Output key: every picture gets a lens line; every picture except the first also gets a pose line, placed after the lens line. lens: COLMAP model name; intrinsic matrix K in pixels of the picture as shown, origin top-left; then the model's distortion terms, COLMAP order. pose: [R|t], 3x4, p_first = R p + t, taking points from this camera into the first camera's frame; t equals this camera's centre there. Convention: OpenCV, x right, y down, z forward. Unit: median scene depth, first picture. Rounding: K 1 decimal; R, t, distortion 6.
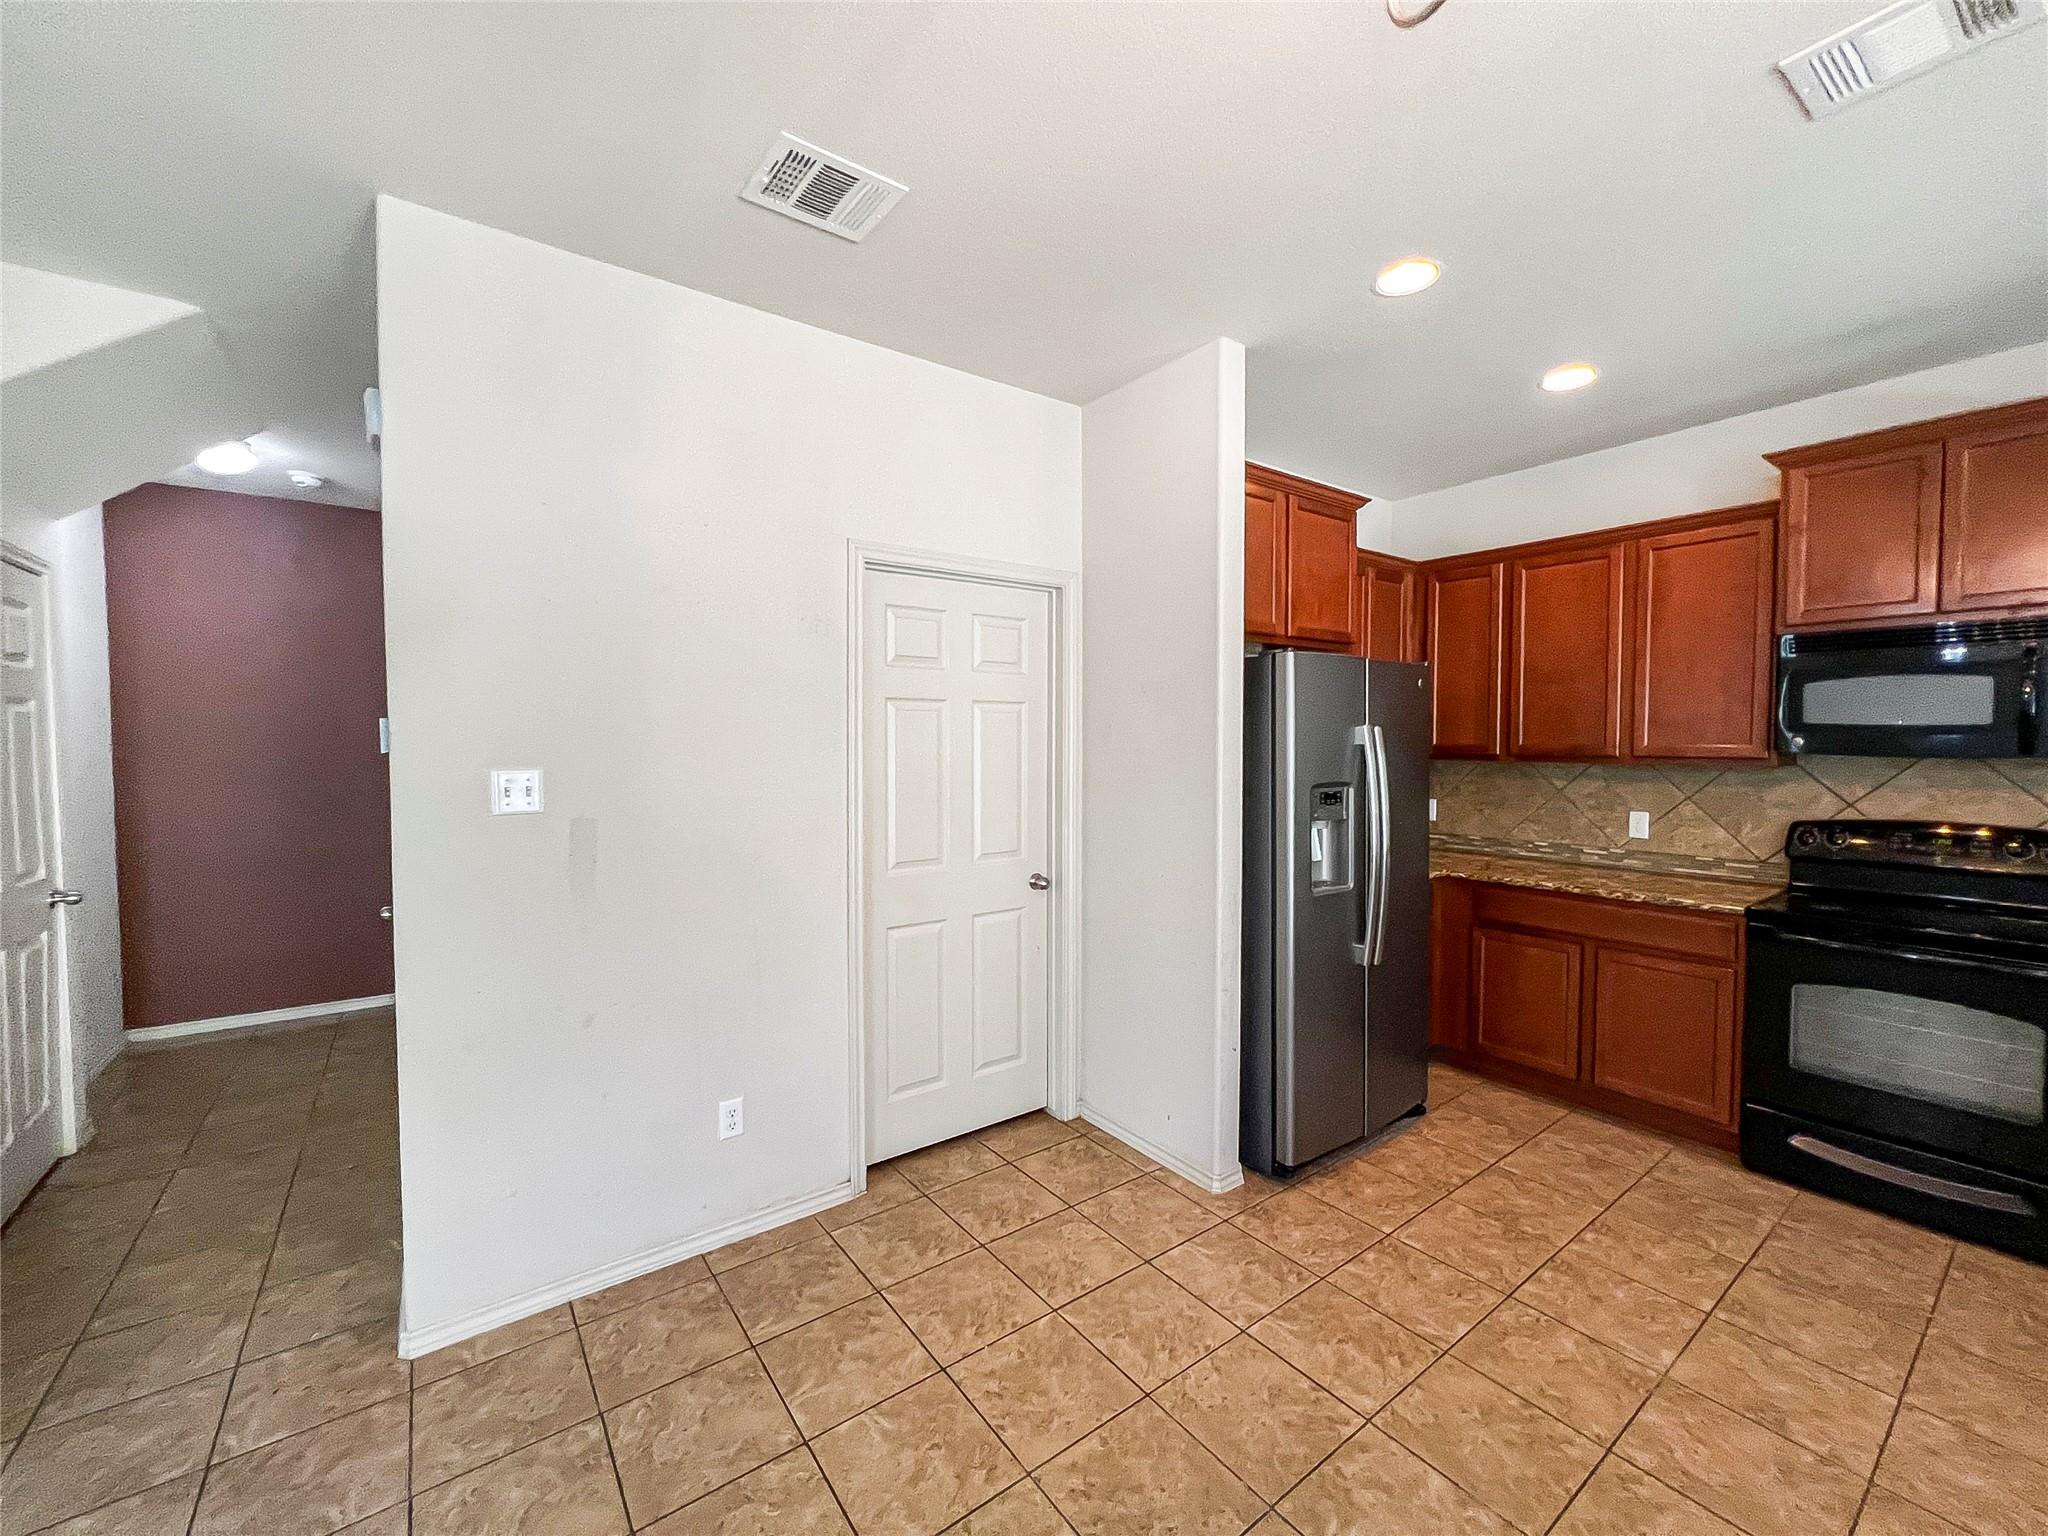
lens RADIAL K [[818.3, 0, 1019.5], [0, 818.3, 766.1], [0, 0, 1]] dist [-0.000393, 0.000261]
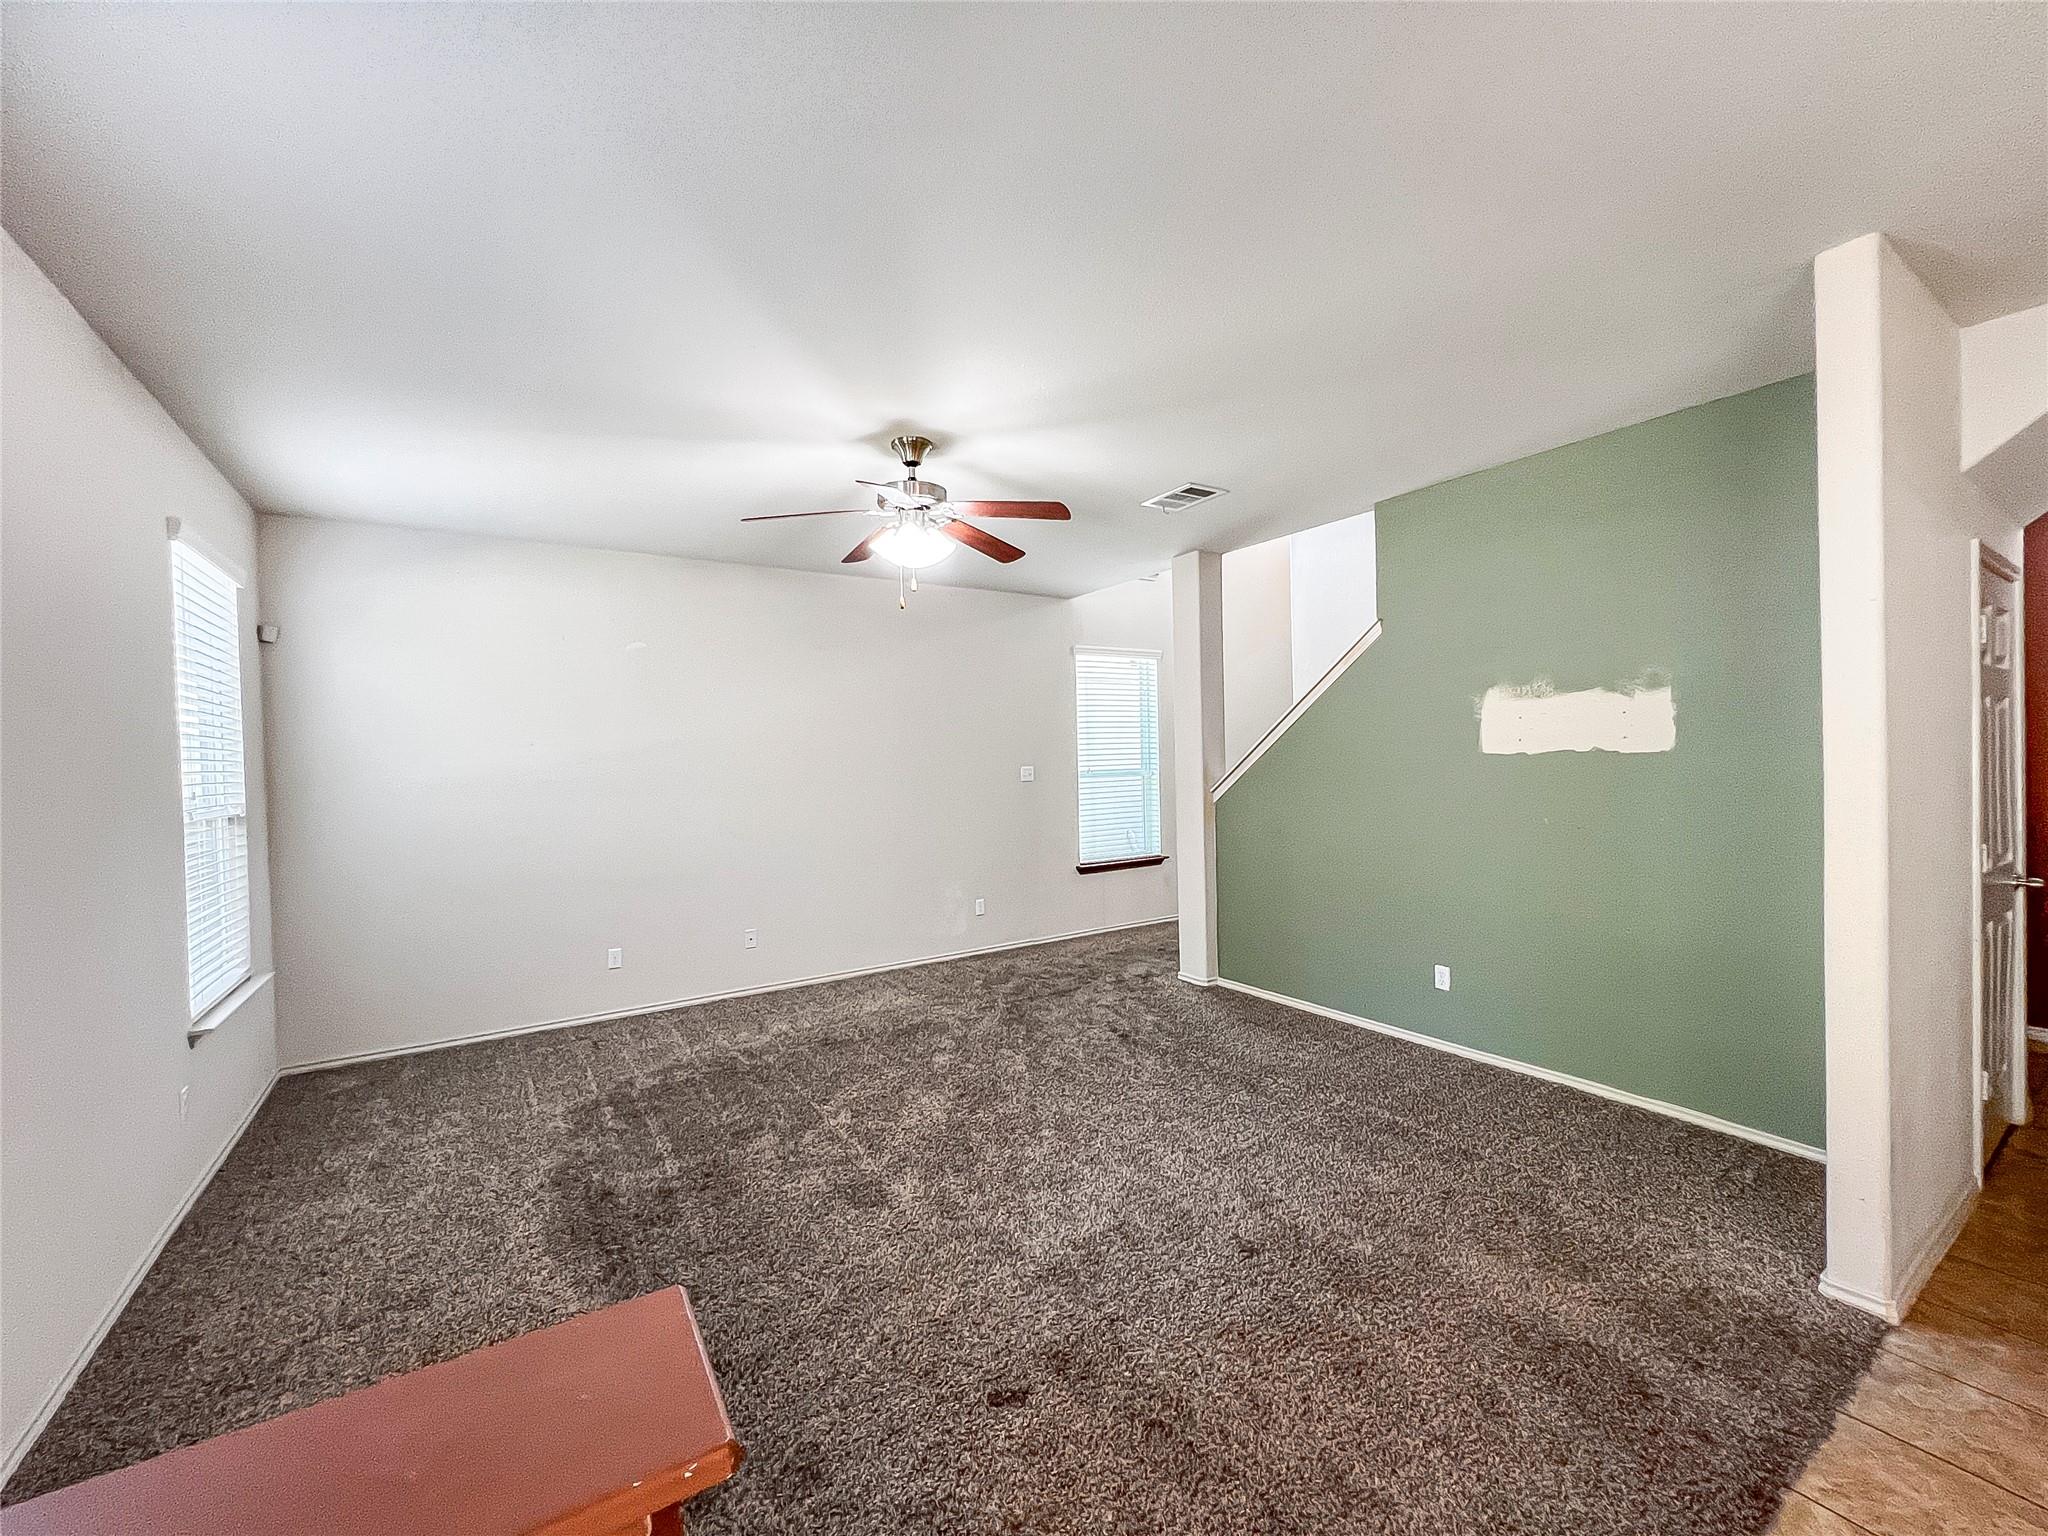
lens RADIAL K [[820.1, 0, 1021.0], [0, 820.1, 767.0], [0, 0, 1]] dist [-0.002706, 0.000324]
pose [[-0.050389, 0.010301, -0.998677, -0.044308], [-0.014689, 0.999831, 0.011054, 0.018348], [0.998622, 0.015227, -0.050229, -0.259694]]
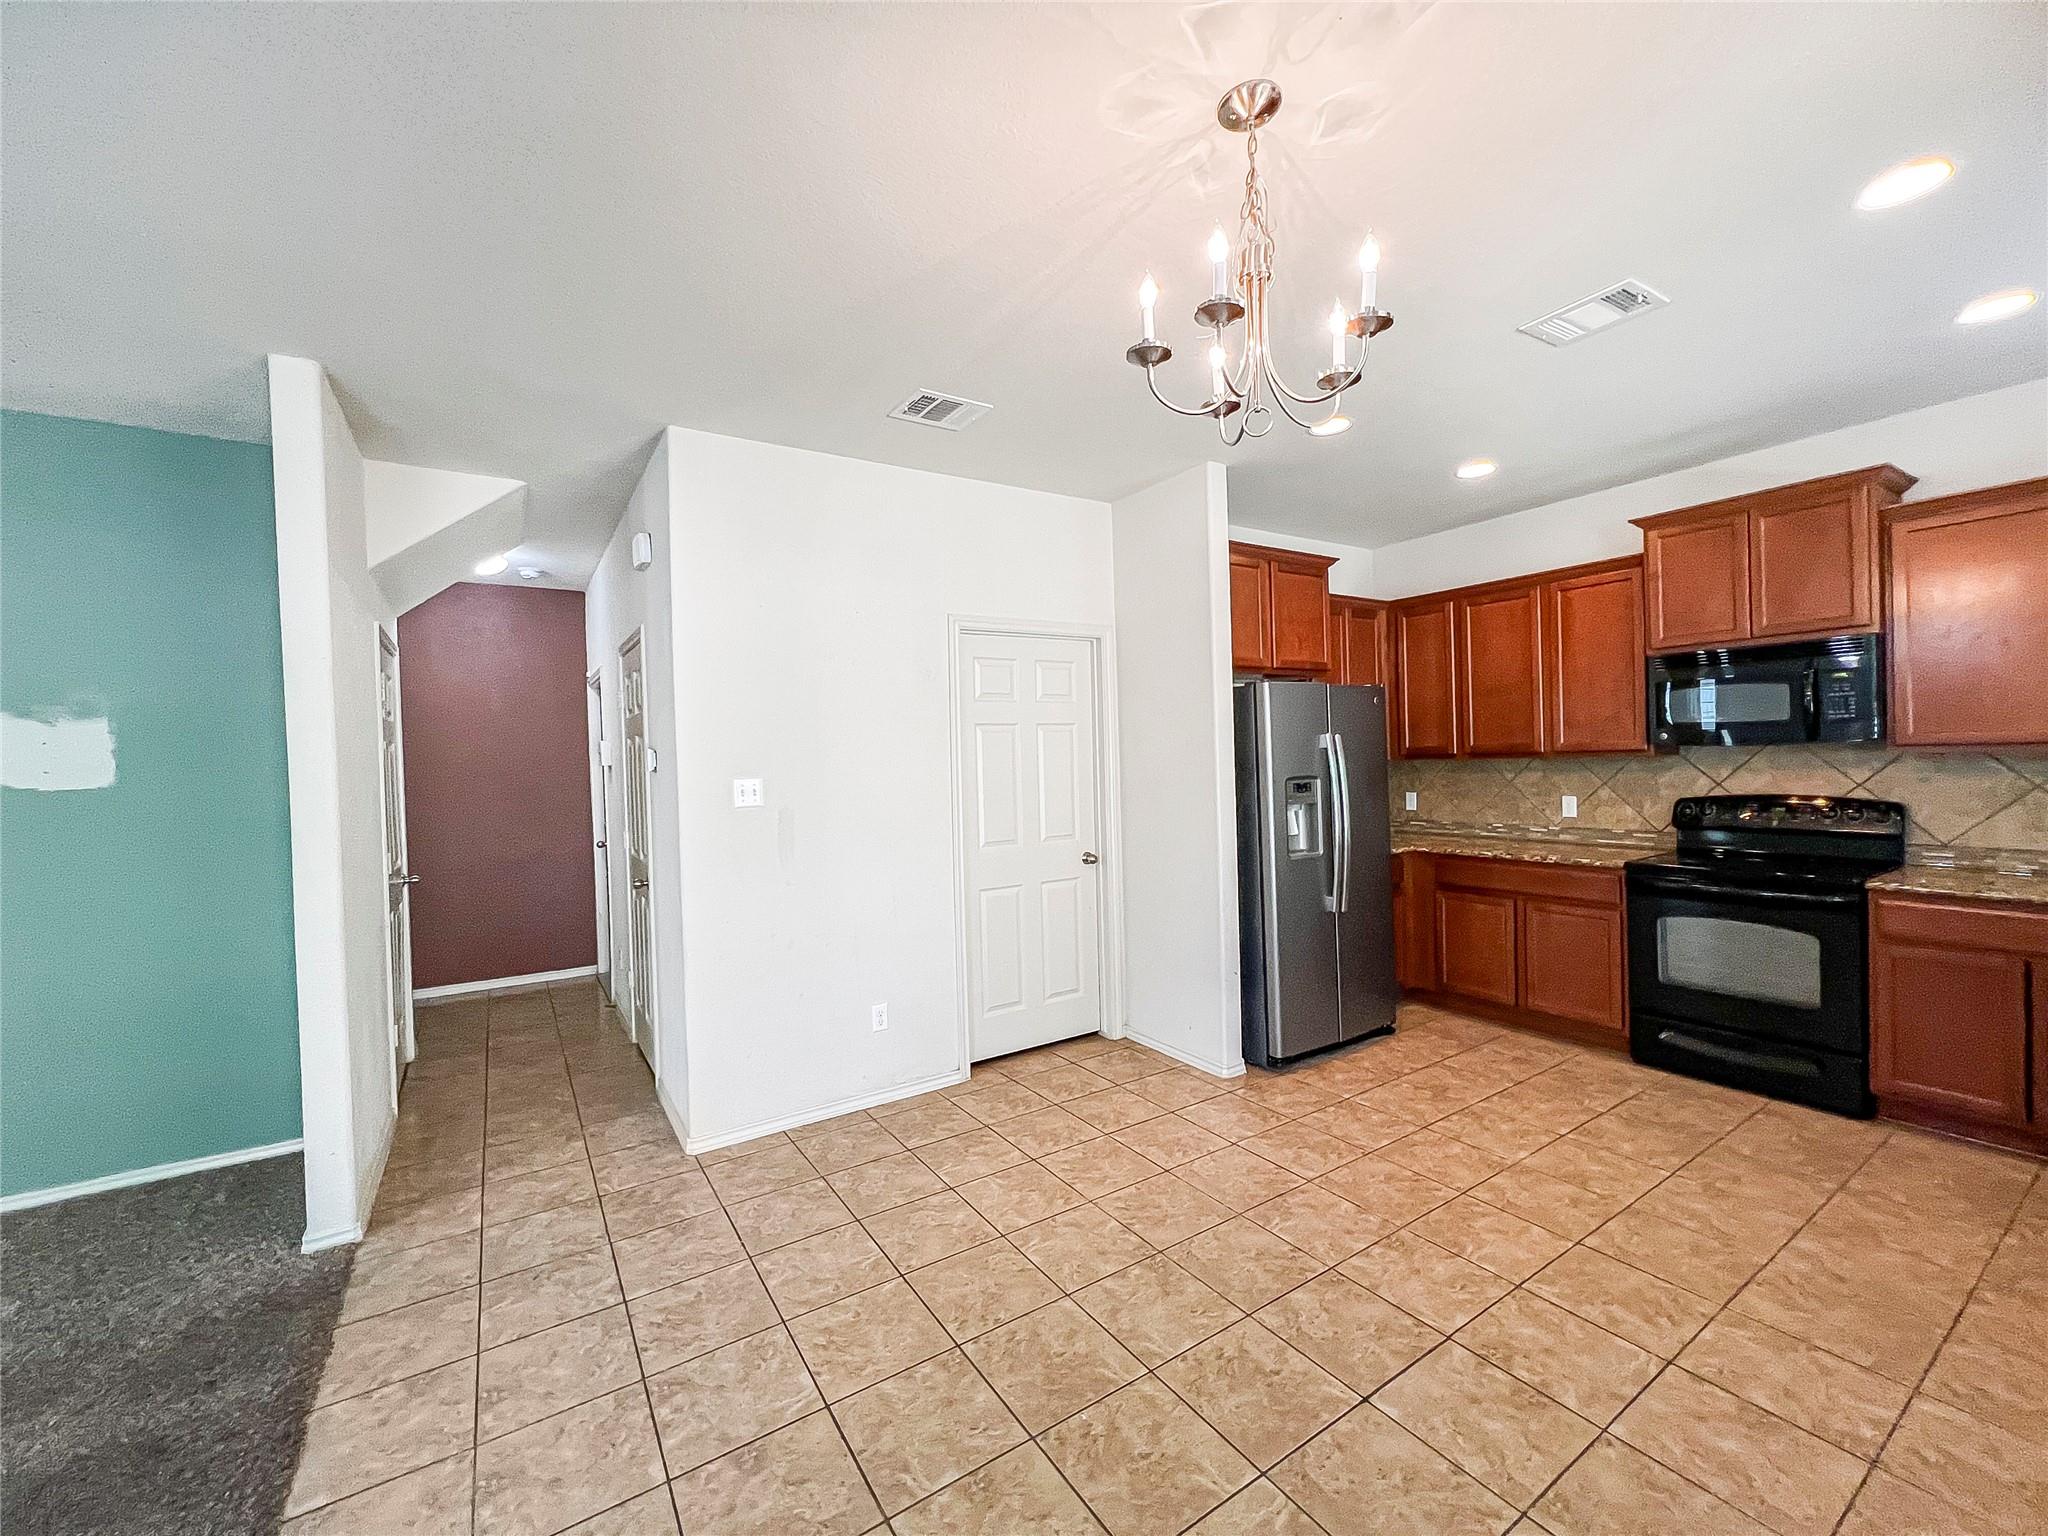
lens RADIAL K [[820.1, 0, 1021.0], [0, 820.1, 767.0], [0, 0, 1]] dist [-0.002706, 0.000324]
pose [[0.997783, -0.027223, -0.060723, -0.002522], [0.025869, 0.999401, -0.022987, 0.023540], [0.061312, 0.021365, 0.997890, -0.382554]]
